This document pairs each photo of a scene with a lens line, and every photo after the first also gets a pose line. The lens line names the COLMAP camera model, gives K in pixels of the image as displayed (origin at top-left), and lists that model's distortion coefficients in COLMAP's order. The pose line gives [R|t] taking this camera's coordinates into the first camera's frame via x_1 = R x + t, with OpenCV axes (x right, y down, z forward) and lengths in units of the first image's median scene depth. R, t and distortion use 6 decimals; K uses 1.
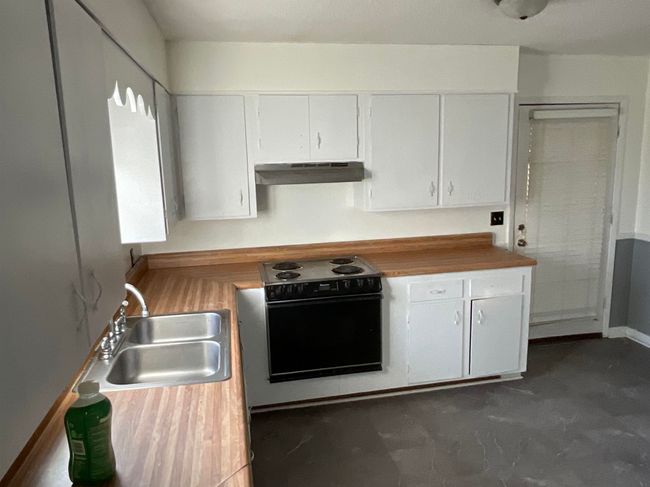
lens RADIAL K [[495.6, 0, 326.0], [0, 495.6, 245.0], [0, 0, 1]] dist [-0.000348, -0.010818]
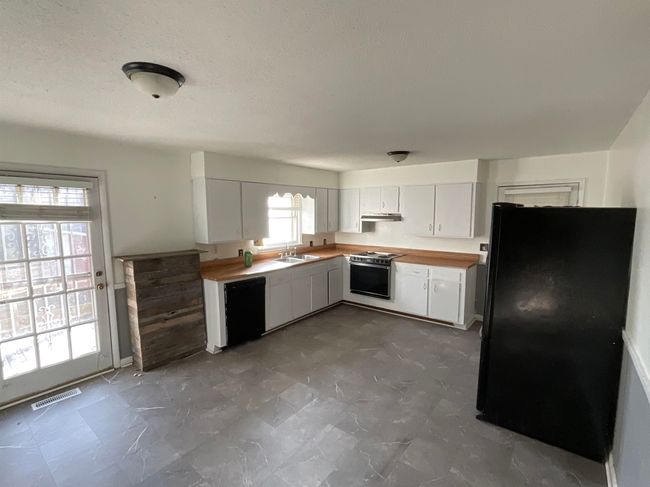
lens RADIAL K [[308.6, 0, 328.1], [0, 308.6, 243.0], [0, 0, 1]] dist [-0.003213, -0.000419]
pose [[0.653386, 0.105416, -0.749650, 0.959320], [-0.153651, 0.988112, 0.005029, 0.017126], [0.741268, 0.111898, 0.661816, -0.228096]]
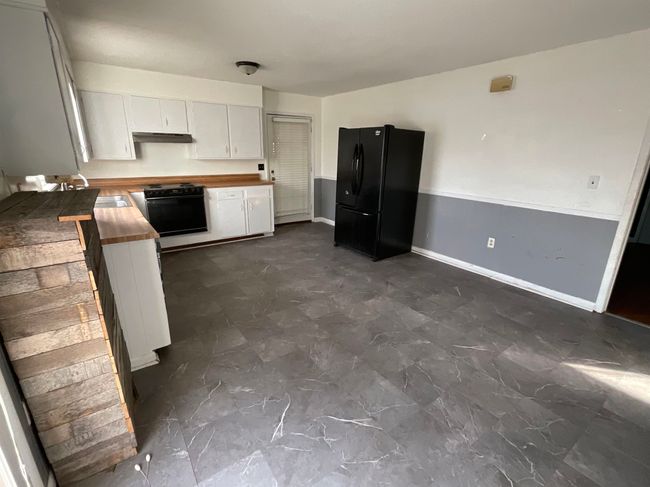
lens RADIAL K [[308.6, 0, 322.4], [0, 308.6, 241.2], [0, 0, 1]] dist [-0.003213, -0.000419]
pose [[0.914869, -0.075427, 0.396642, 0.030530], [0.037716, 0.994065, 0.102041, 0.167029], [-0.401985, -0.078394, 0.912284, -0.446771]]
